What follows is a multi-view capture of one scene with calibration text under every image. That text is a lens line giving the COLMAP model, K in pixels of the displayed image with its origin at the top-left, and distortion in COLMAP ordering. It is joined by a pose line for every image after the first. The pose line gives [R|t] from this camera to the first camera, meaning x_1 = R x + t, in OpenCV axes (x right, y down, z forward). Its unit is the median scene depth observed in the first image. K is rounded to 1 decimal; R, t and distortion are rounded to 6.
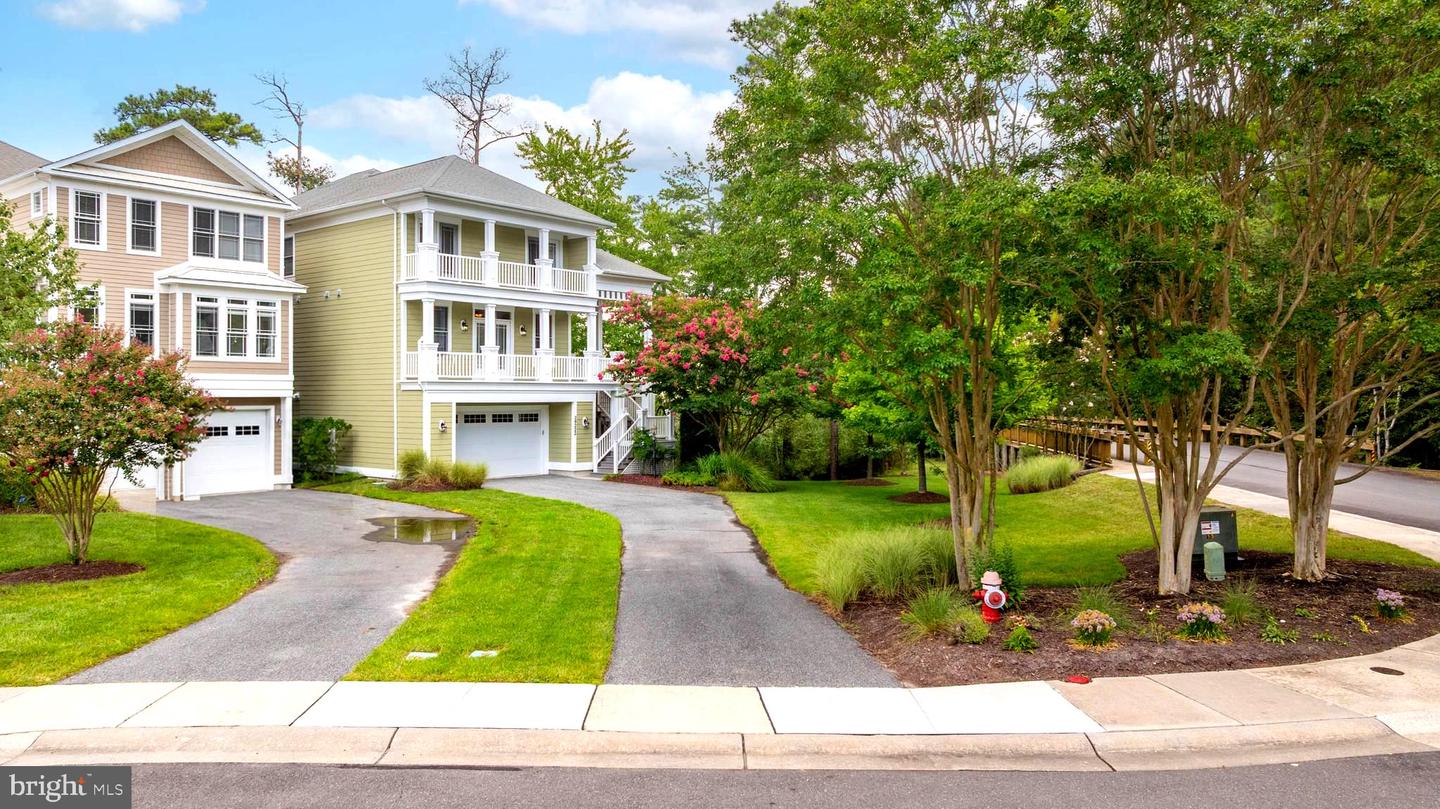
lens RADIAL K [[1039.8, 0, 720.0], [0, 1039.8, 404.5], [0, 0, 1]] dist [-0.005312, -0.001687]
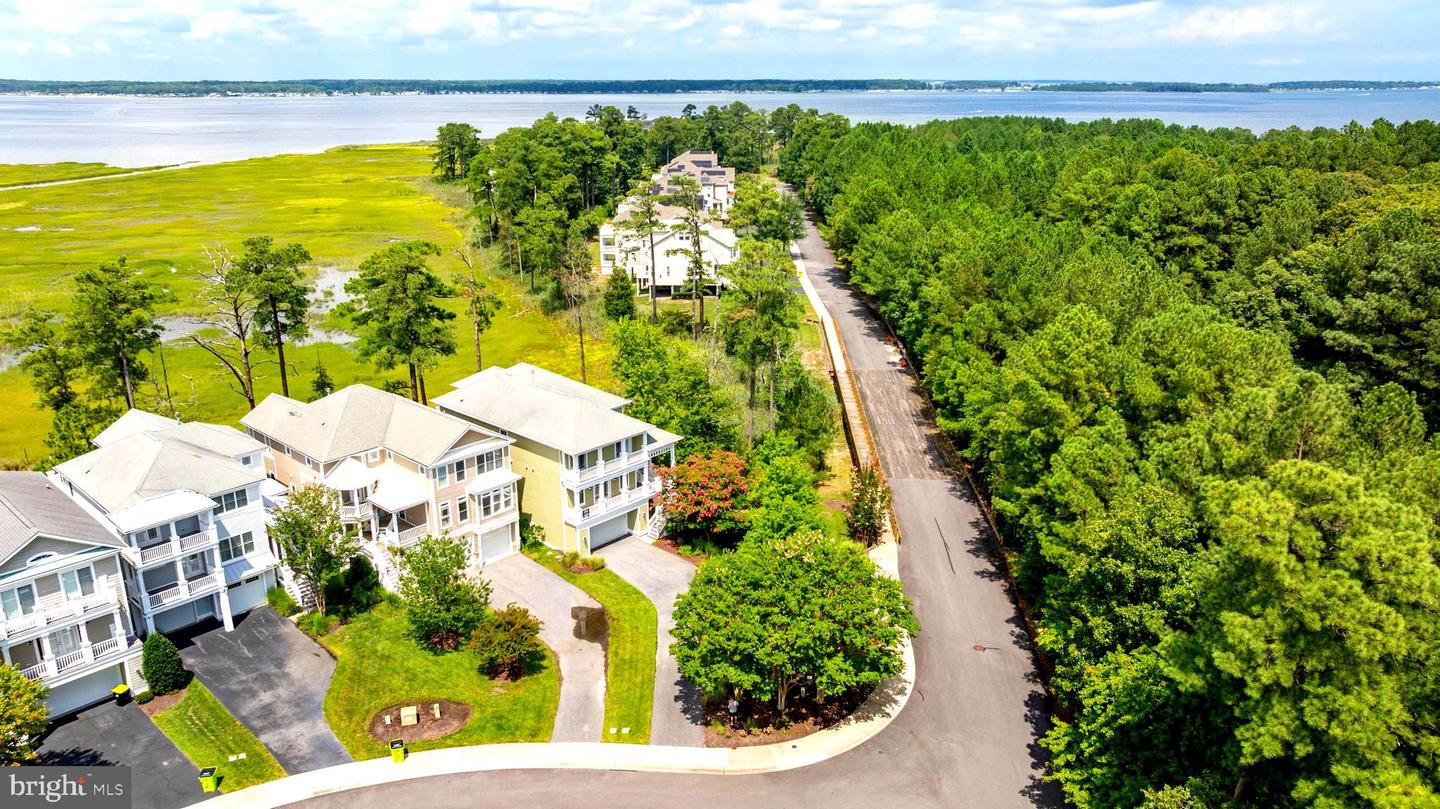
lens RADIAL K [[1000.4, 0, 720.0], [0, 1000.4, 404.5], [0, 0, 1]] dist [0.001755, 0.002218]
pose [[0.998232, 0.017843, -0.056691, 0.165913], [-0.000497, 0.956342, 0.292250, -0.932330], [0.059431, -0.291705, 0.954660, -1.066058]]
